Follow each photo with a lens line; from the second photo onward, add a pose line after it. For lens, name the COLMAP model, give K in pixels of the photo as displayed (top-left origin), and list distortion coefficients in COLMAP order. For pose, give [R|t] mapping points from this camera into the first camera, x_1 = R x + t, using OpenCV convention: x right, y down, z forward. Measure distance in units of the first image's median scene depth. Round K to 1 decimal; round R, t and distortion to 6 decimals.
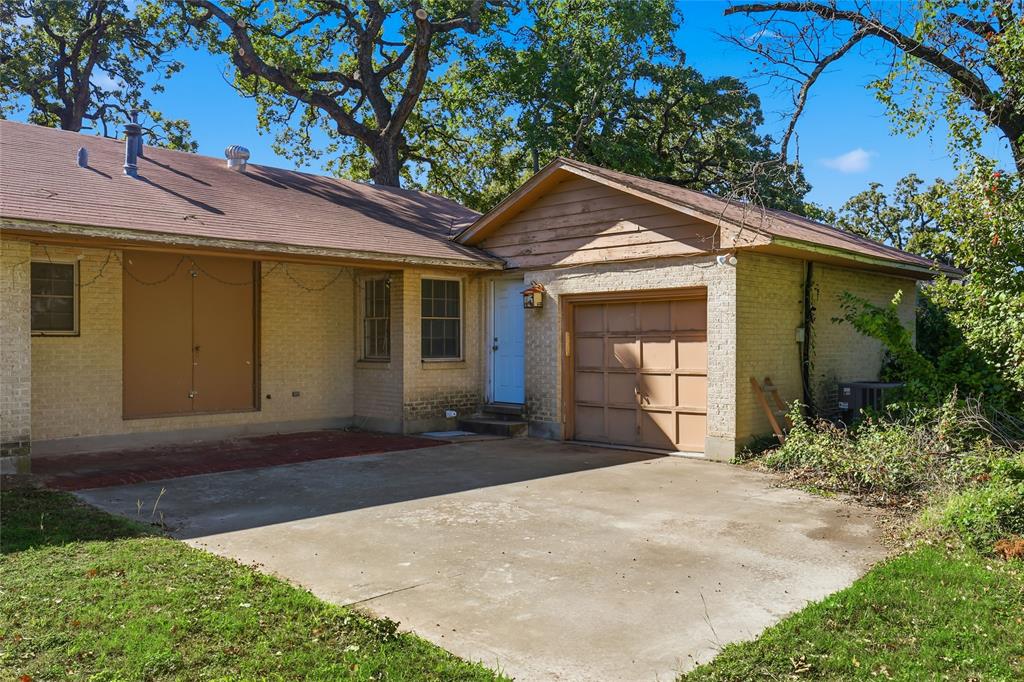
lens RADIAL K [[814.9, 0, 512.0], [0, 814.9, 341.0], [0, 0, 1]] dist [0.003044, 0.001586]
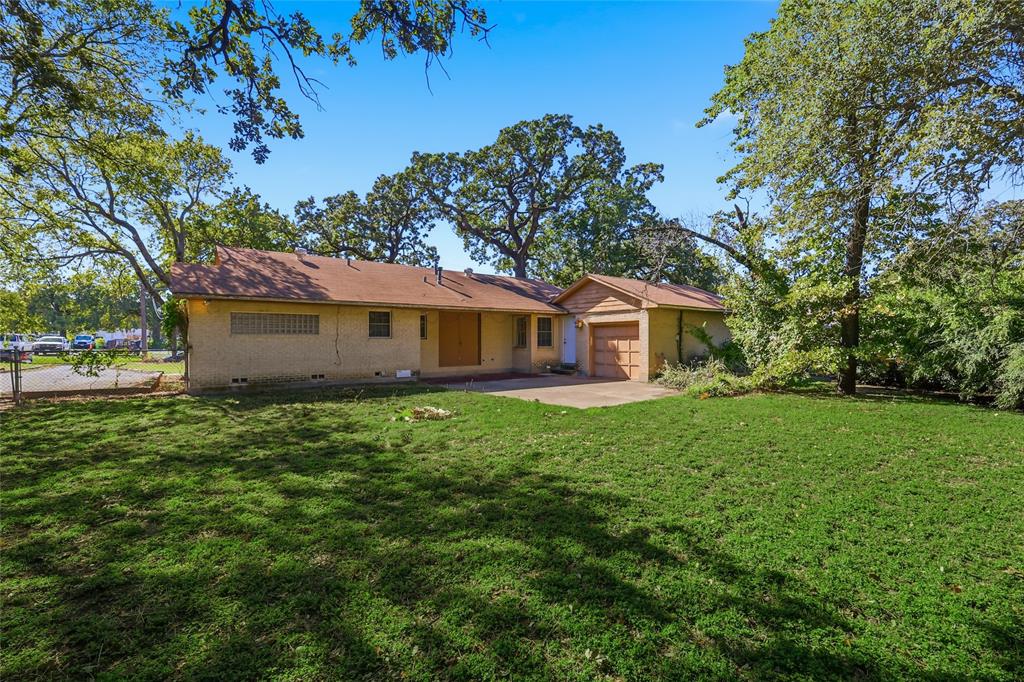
lens RADIAL K [[435.7, 0, 512.0], [0, 435.7, 341.0], [0, 0, 1]] dist [0.003568, 0.000445]
pose [[0.988203, -0.002532, -0.153130, 0.027298], [0.002830, 0.999995, 0.001730, -0.000115], [0.153125, -0.002143, 0.988205, -0.447938]]
